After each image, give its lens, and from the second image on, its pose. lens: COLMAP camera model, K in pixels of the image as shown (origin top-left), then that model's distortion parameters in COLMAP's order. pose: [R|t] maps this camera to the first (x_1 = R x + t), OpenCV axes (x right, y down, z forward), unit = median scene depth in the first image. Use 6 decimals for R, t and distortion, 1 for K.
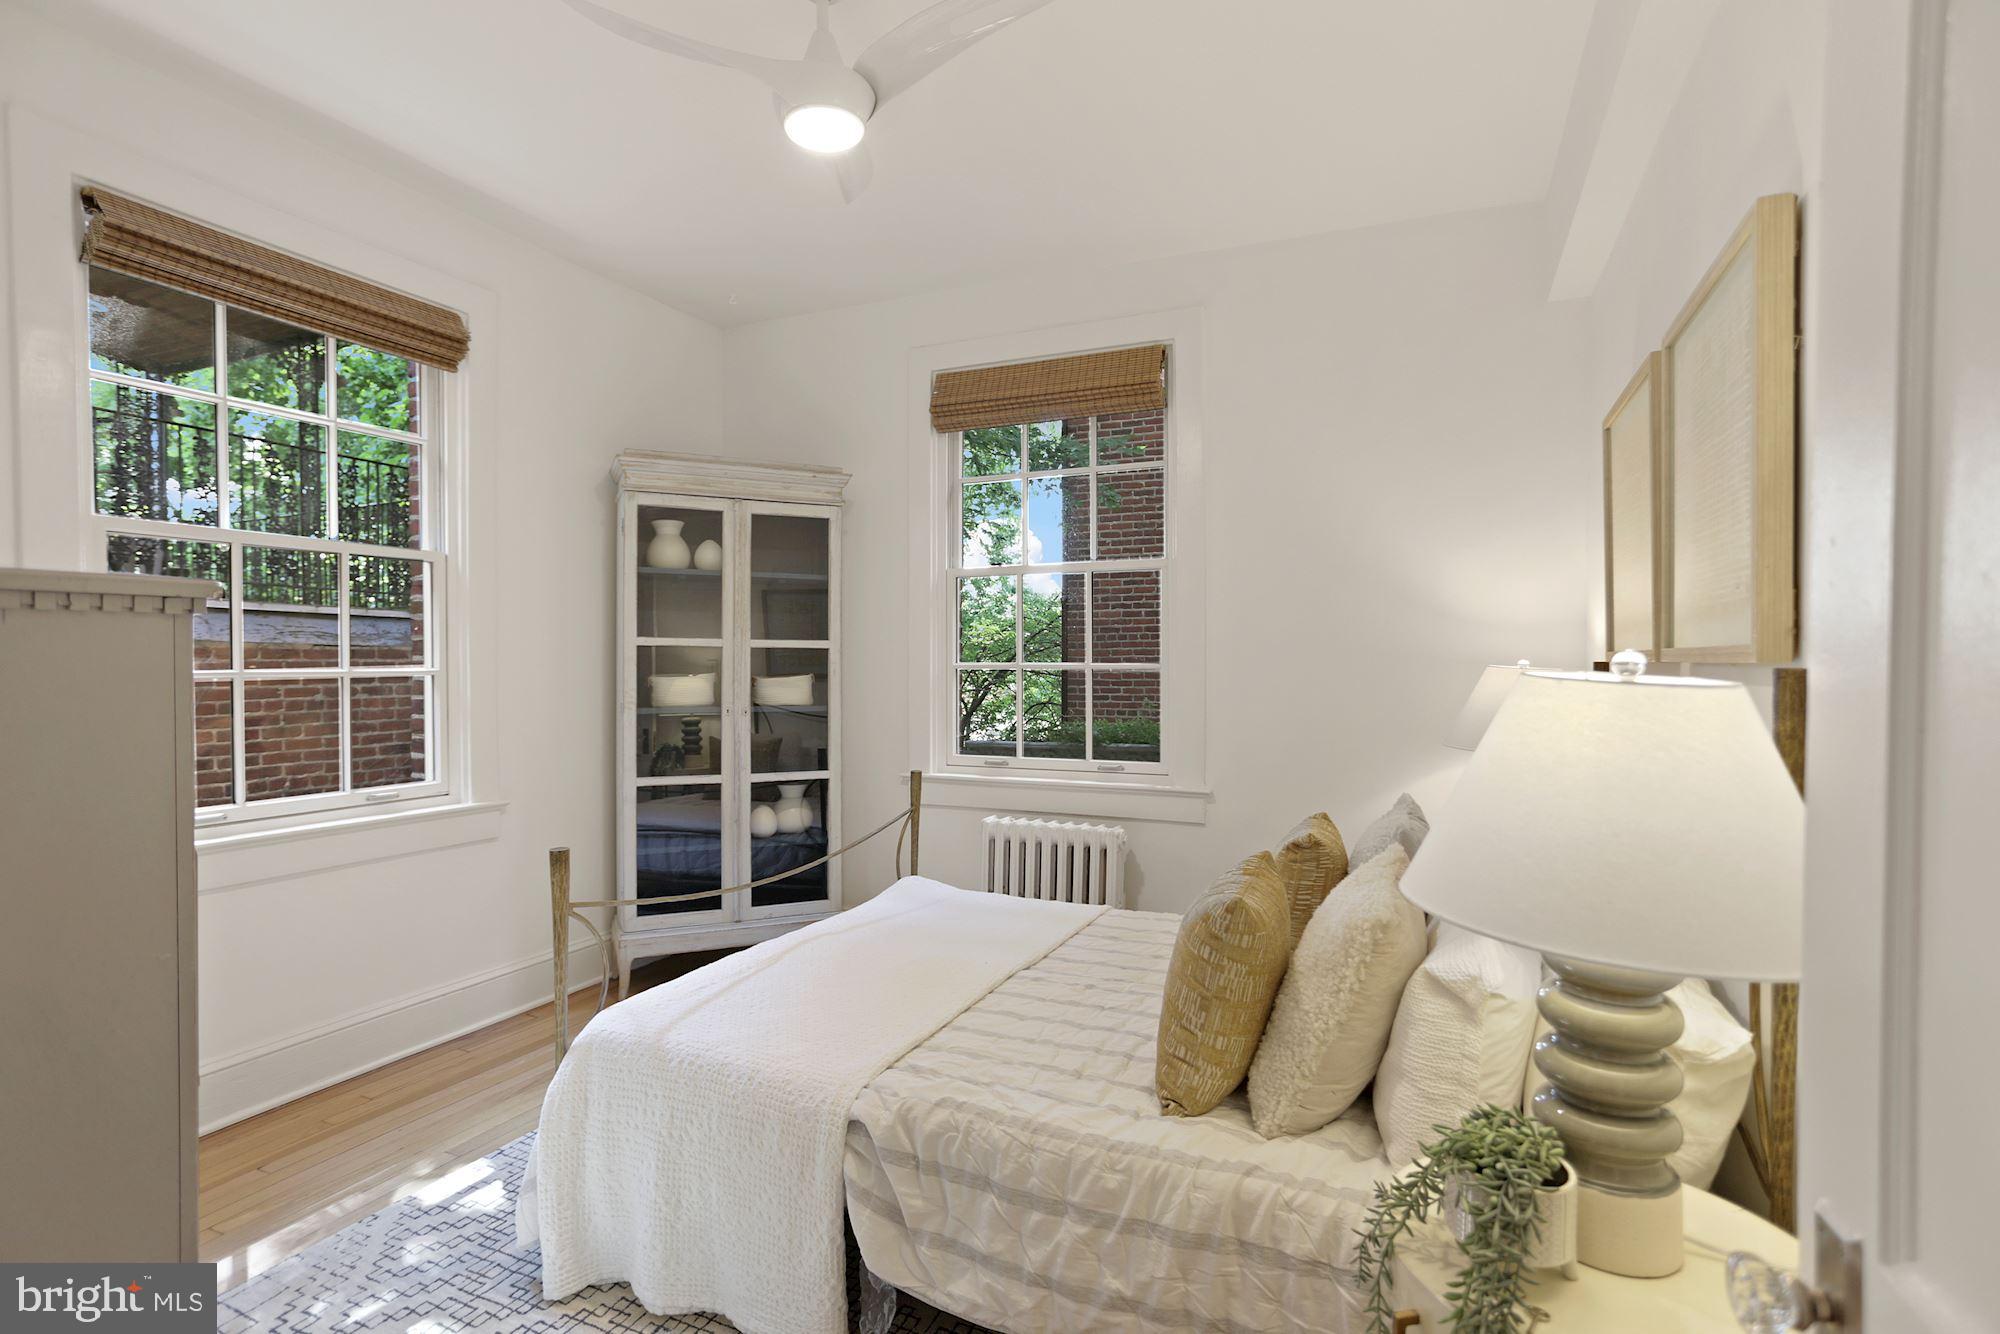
lens RADIAL K [[989.5, 0, 992.0], [0, 989.5, 669.0], [0, 0, 1]] dist [-0.054981, 0.038245]
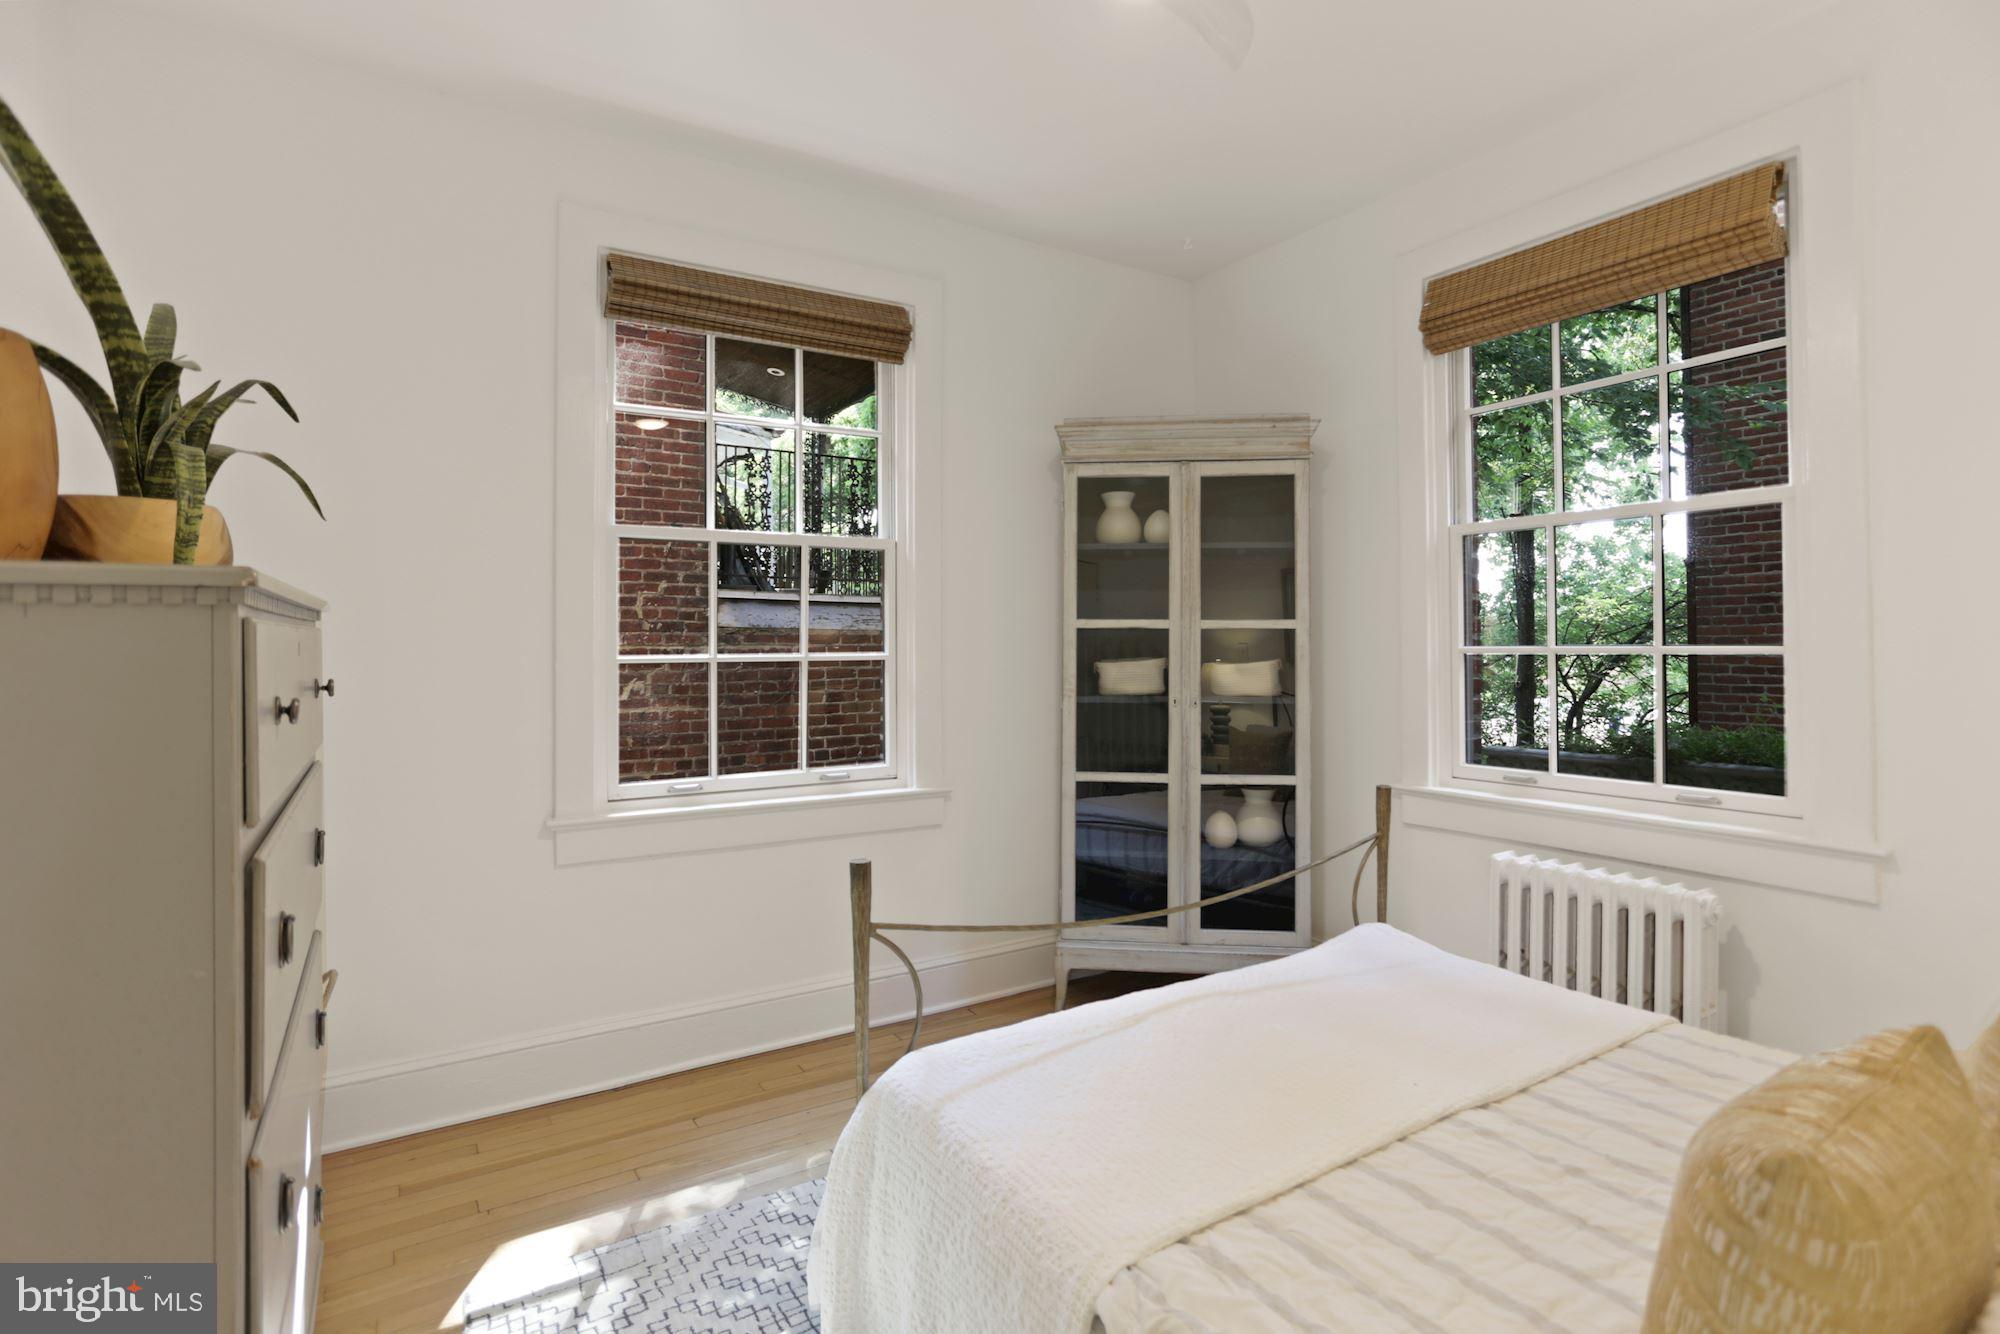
lens RADIAL K [[985.7, 0, 1000.2], [0, 985.7, 616.2], [0, 0, 1]] dist [-0.052461, 0.032527]
pose [[0.837703, -0.020099, -0.545756, 0.086335], [0.001206, 0.999388, -0.034954, -0.002994], [0.546124, 0.028623, 0.837215, 0.182132]]
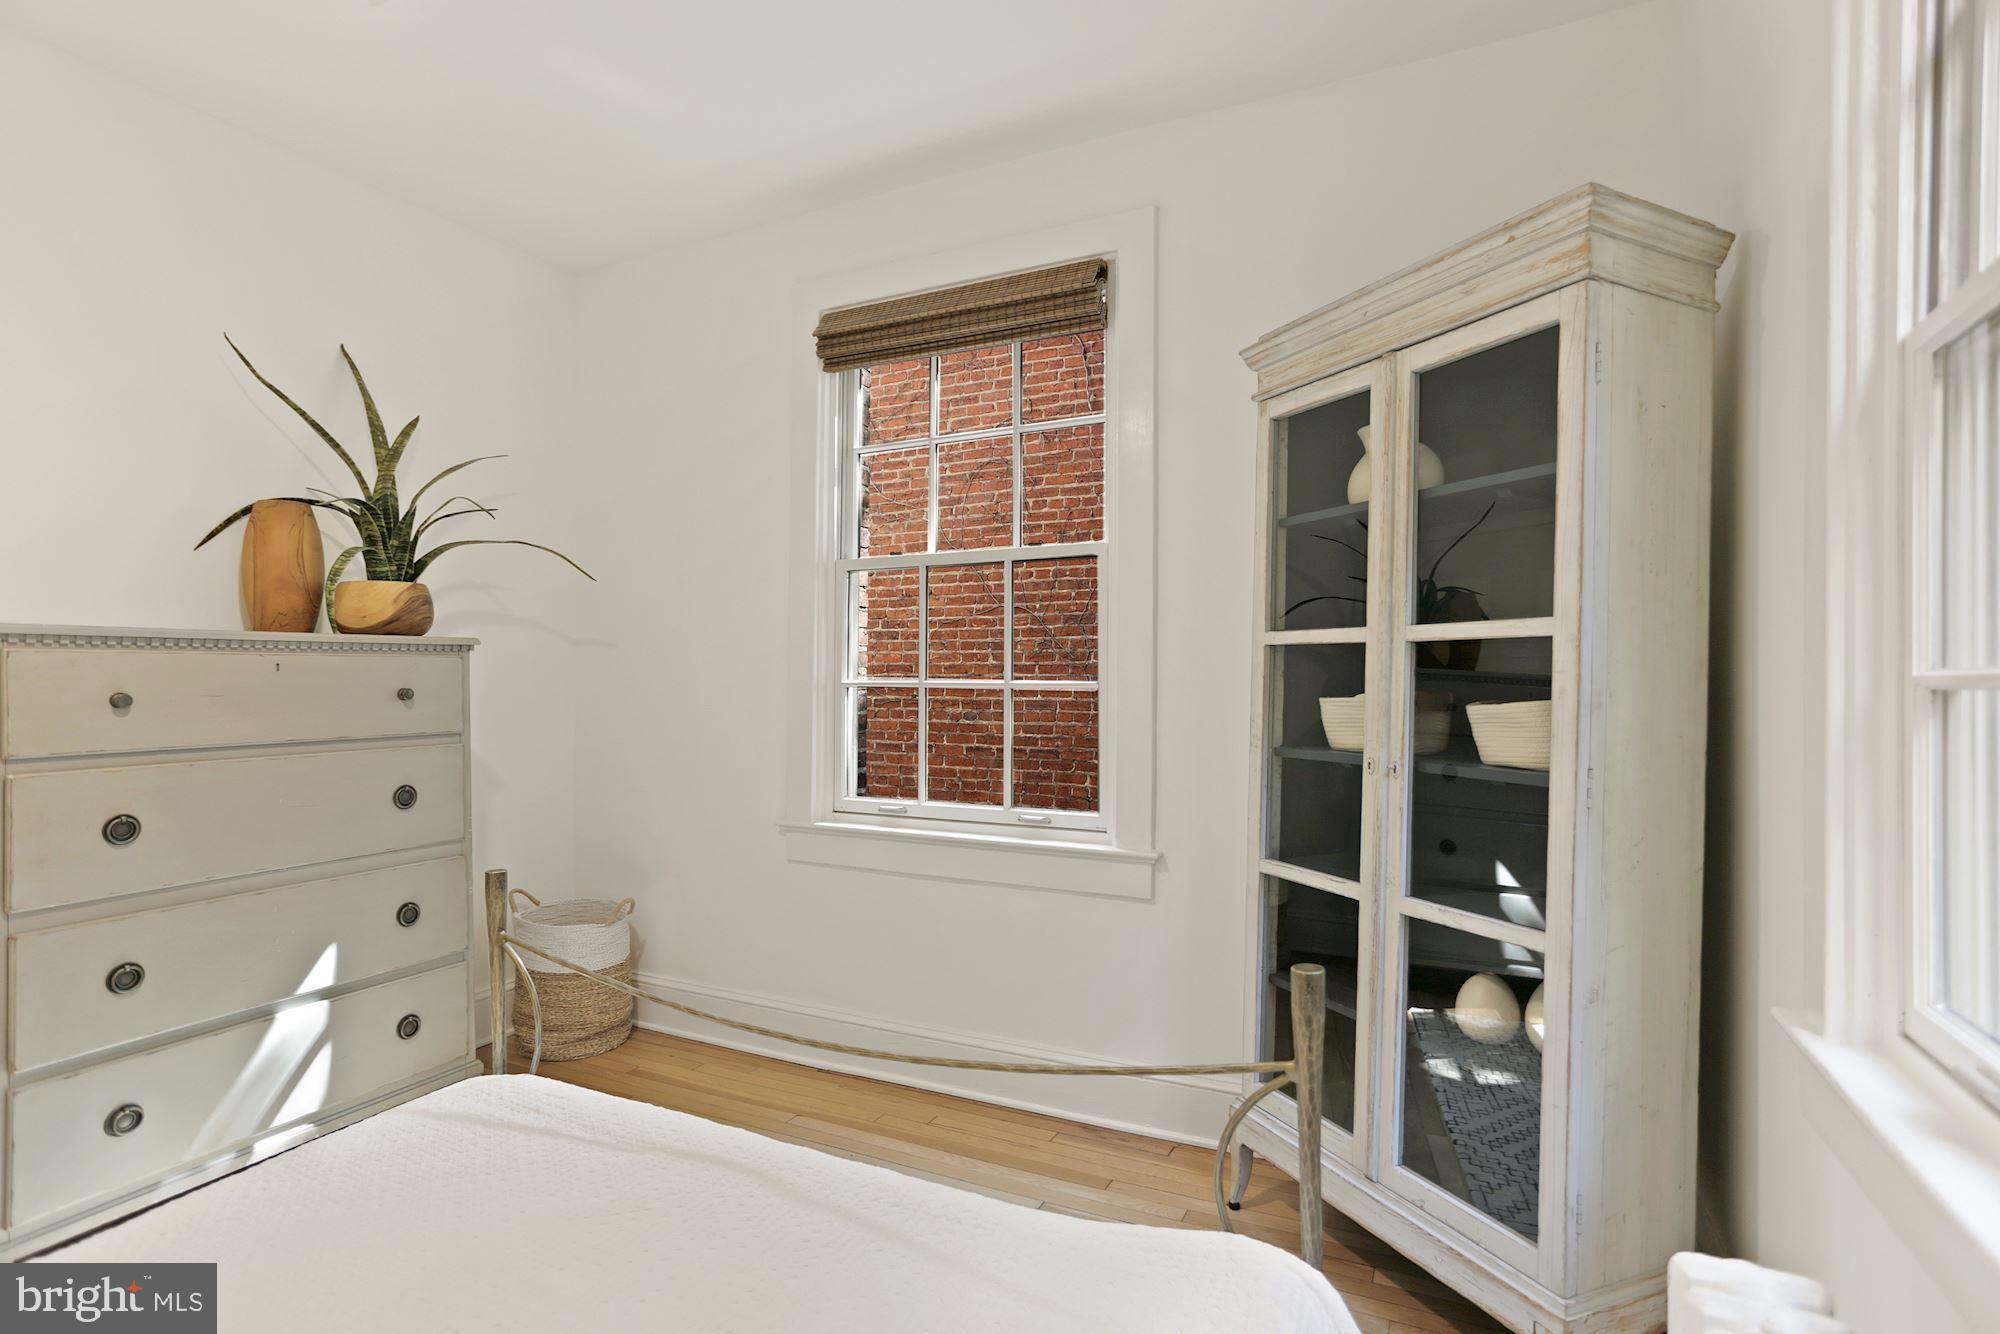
lens RADIAL K [[989.5, 0, 992.0], [0, 989.5, 669.0], [0, 0, 1]] dist [-0.054981, 0.038245]
pose [[-0.026485, -0.010024, -0.999599, 0.266742], [-0.010983, 0.999892, -0.009735, -0.001530], [0.999589, 0.010721, -0.026592, 0.846000]]
